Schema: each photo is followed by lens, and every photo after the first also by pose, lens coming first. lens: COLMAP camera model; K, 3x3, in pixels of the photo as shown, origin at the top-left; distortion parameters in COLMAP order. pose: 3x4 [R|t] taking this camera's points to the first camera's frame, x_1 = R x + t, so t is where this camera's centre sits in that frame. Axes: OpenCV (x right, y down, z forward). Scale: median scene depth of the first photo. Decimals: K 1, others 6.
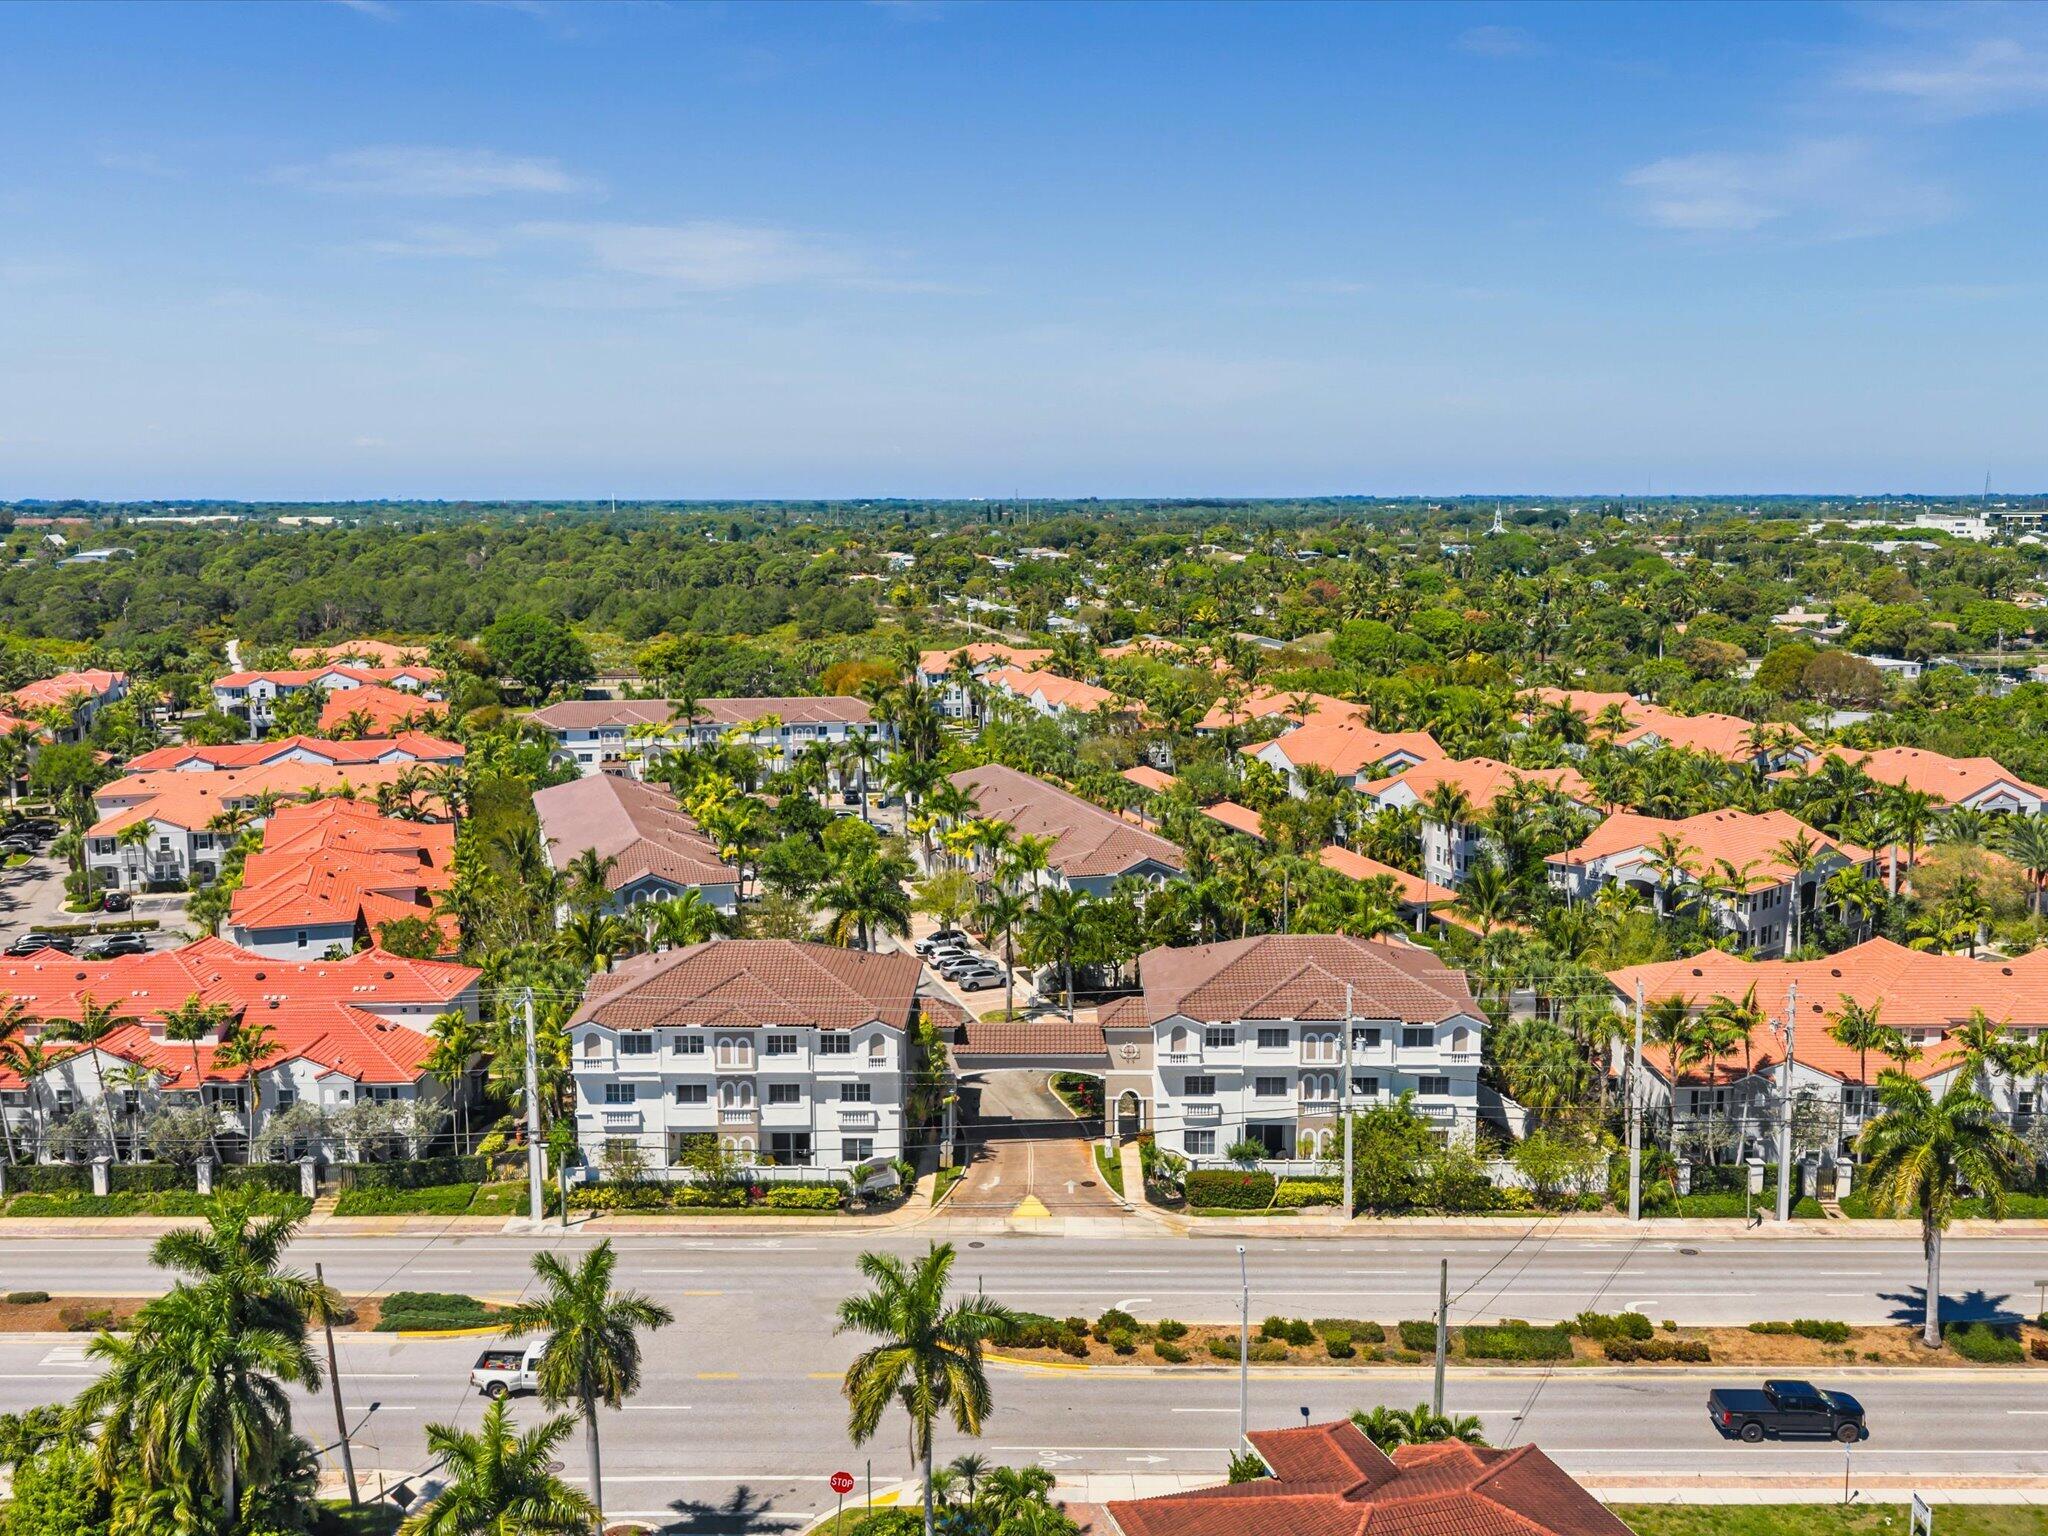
lens RADIAL K [[1909.8, 0, 1024.0], [0, 1909.8, 768.0], [0, 0, 1]] dist [0.041296, -0.106178]
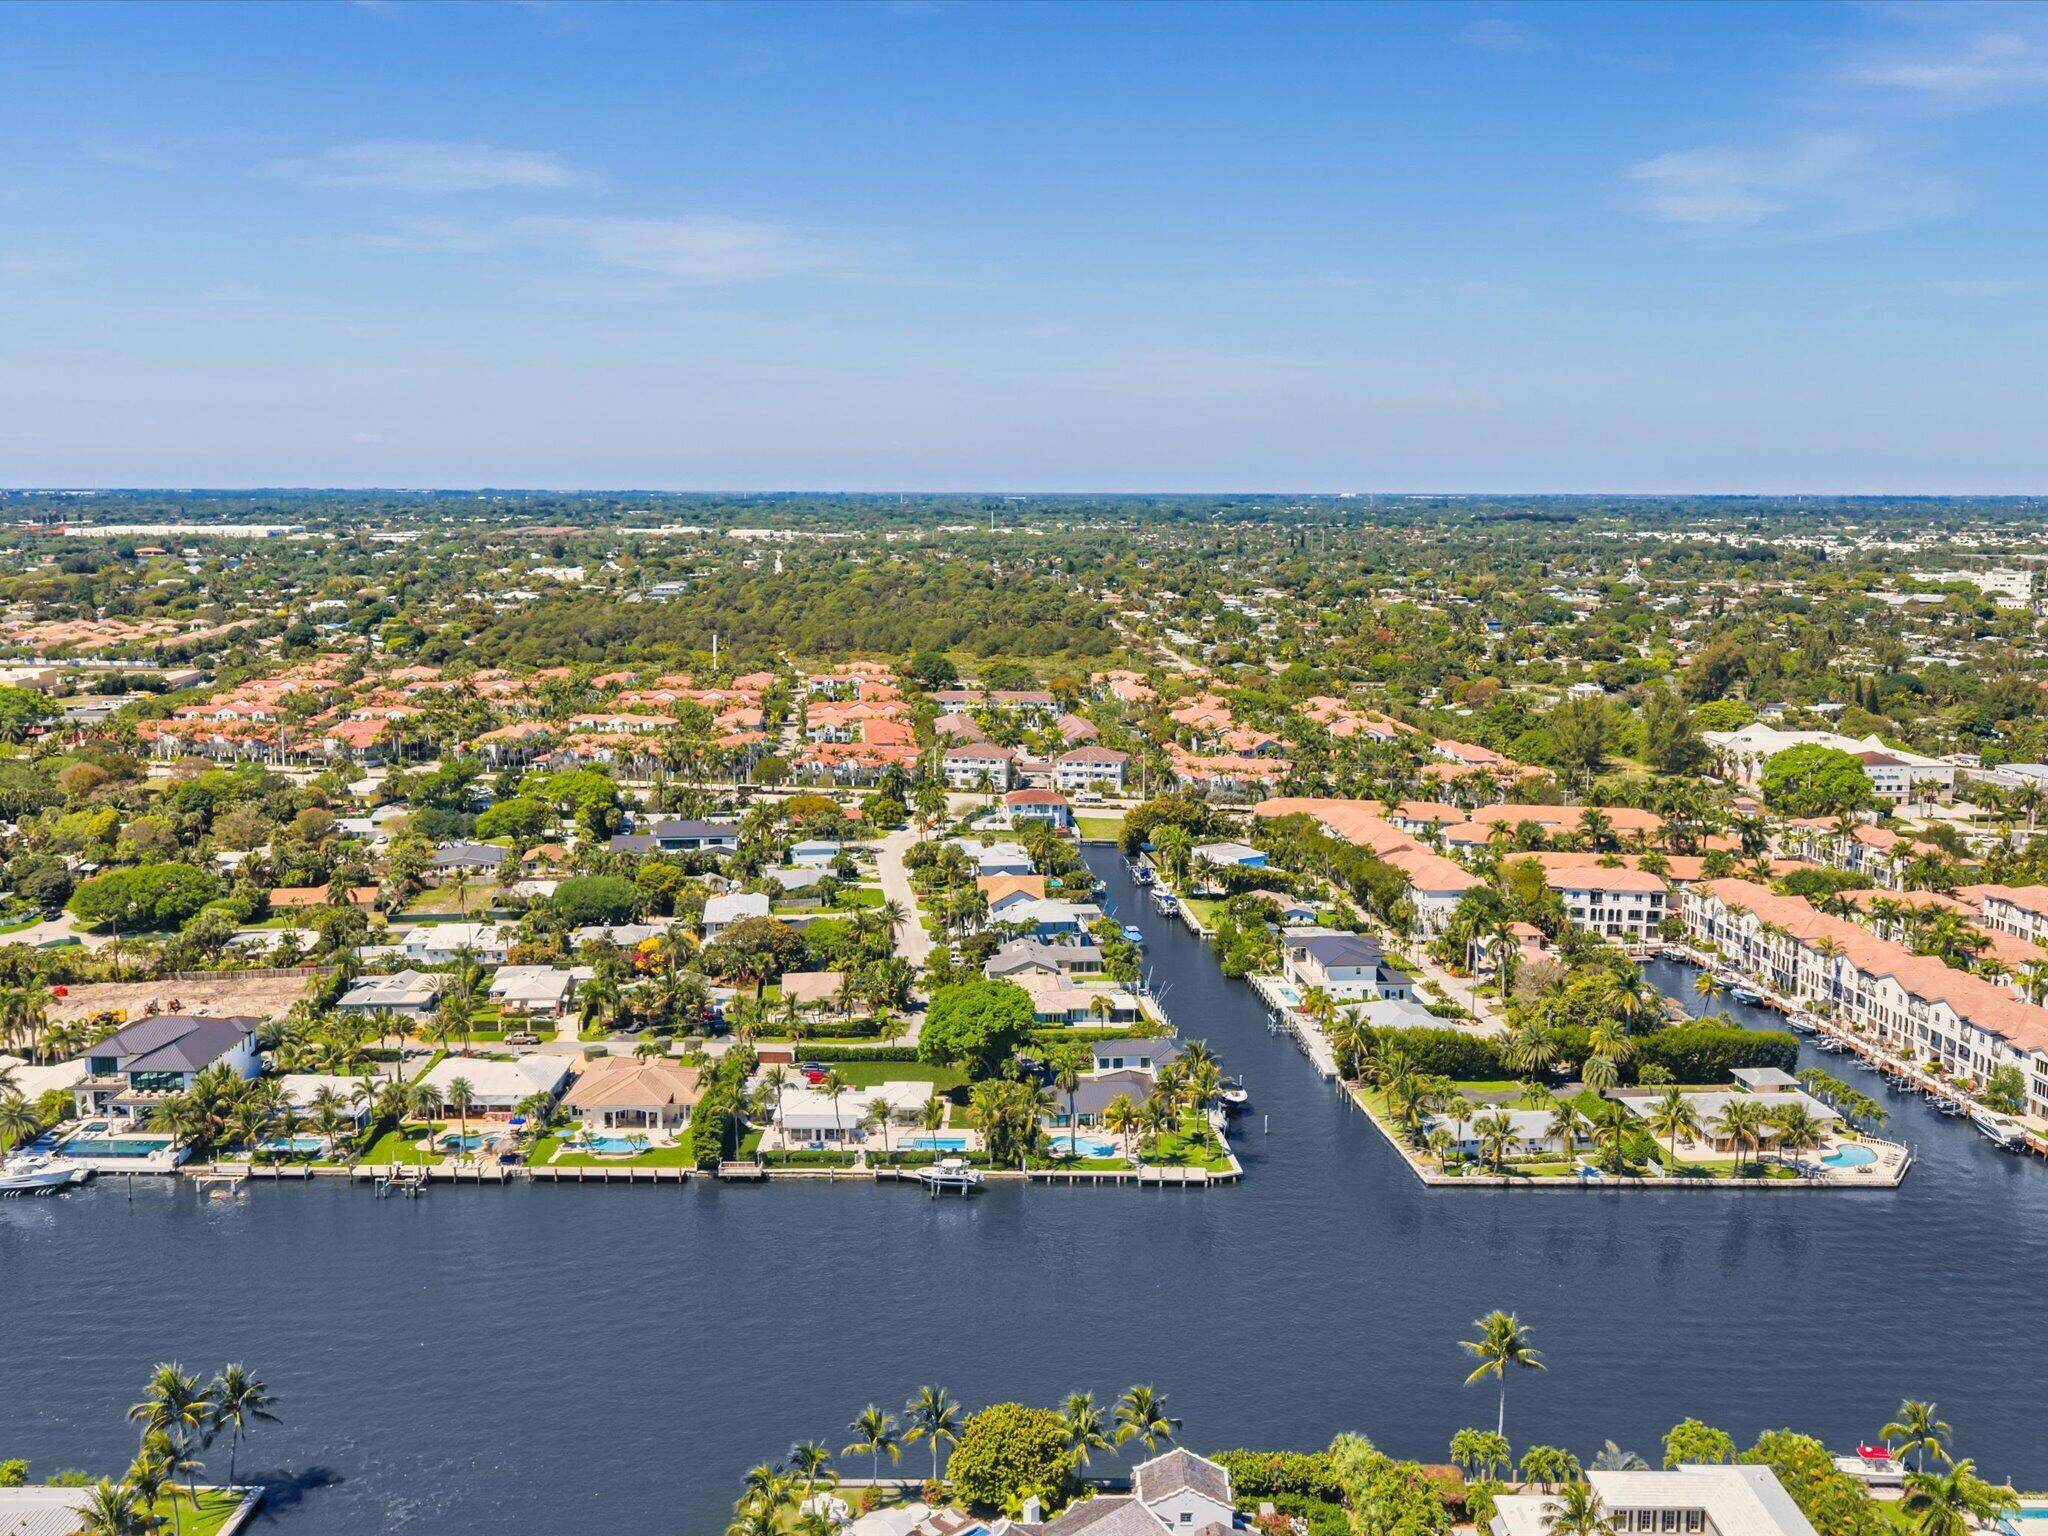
lens RADIAL K [[1909.8, 0, 1024.0], [0, 1909.8, 768.0], [0, 0, 1]] dist [0.041296, -0.106178]
pose [[0.980588, 0.036494, -0.192652, 0.942834], [-0.035302, 0.999330, 0.009620, 0.106022], [0.192874, -0.002632, 0.981220, -3.892545]]
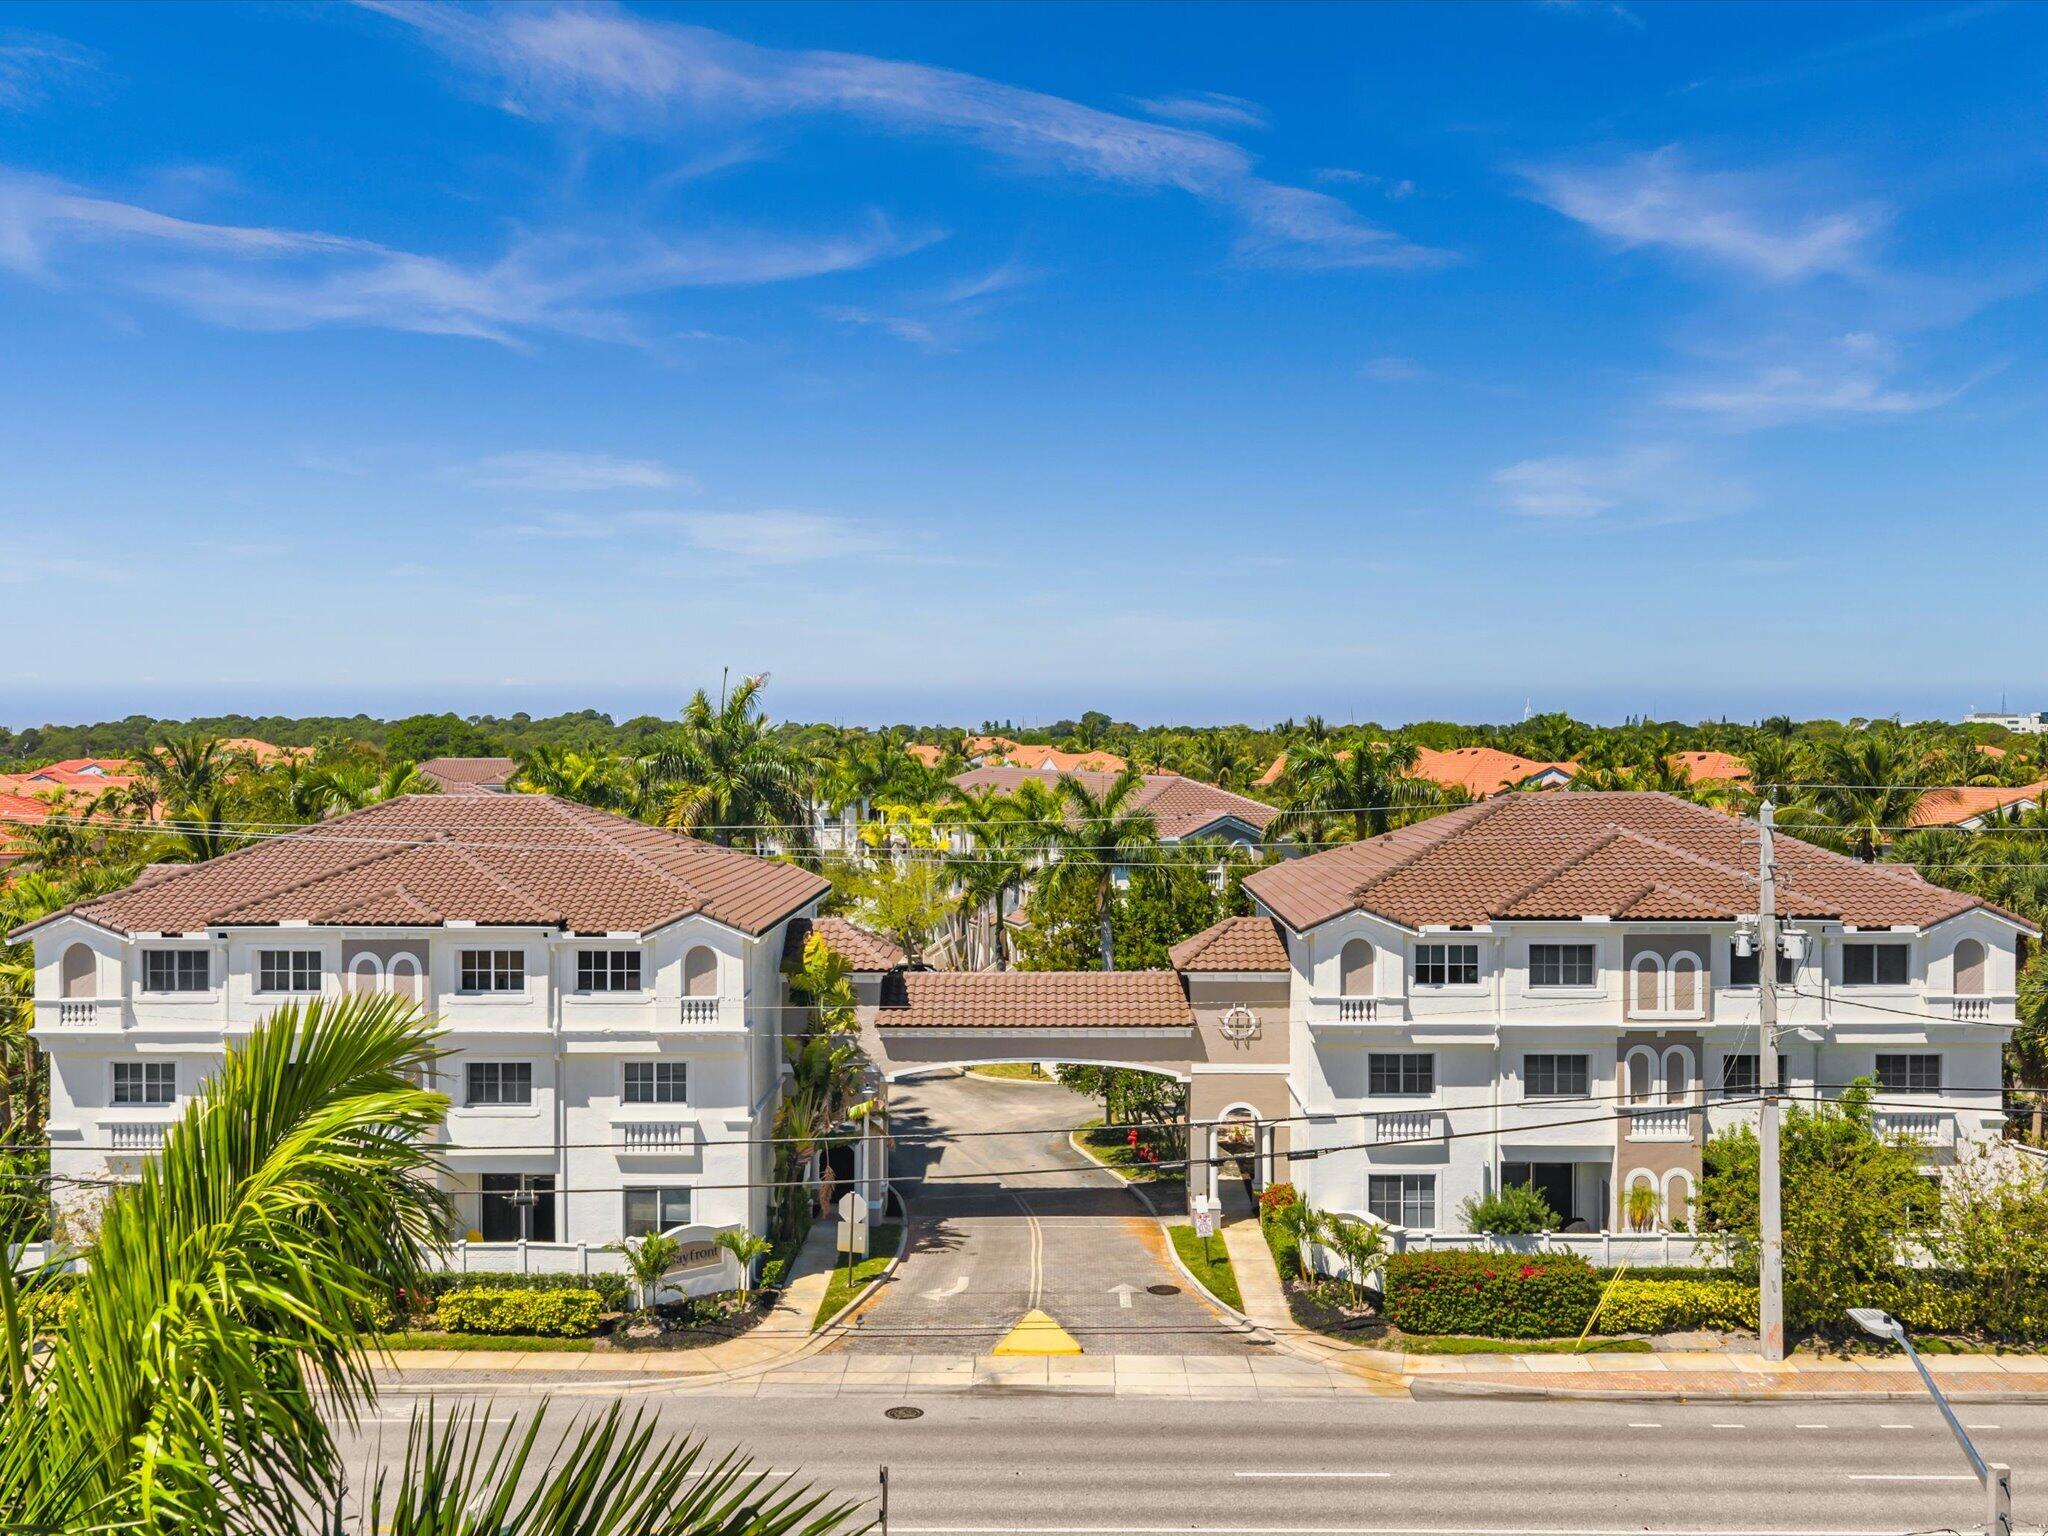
lens RADIAL K [[1913.9, 0, 1024.0], [0, 1913.9, 768.0], [0, 0, 1]] dist [-0.003192, 0.011797]
pose [[0.999992, 0.001496, -0.003643, 0.002093], [-0.001938, 0.992216, -0.124514, 0.151361], [0.003429, 0.124520, 0.992211, 0.534239]]
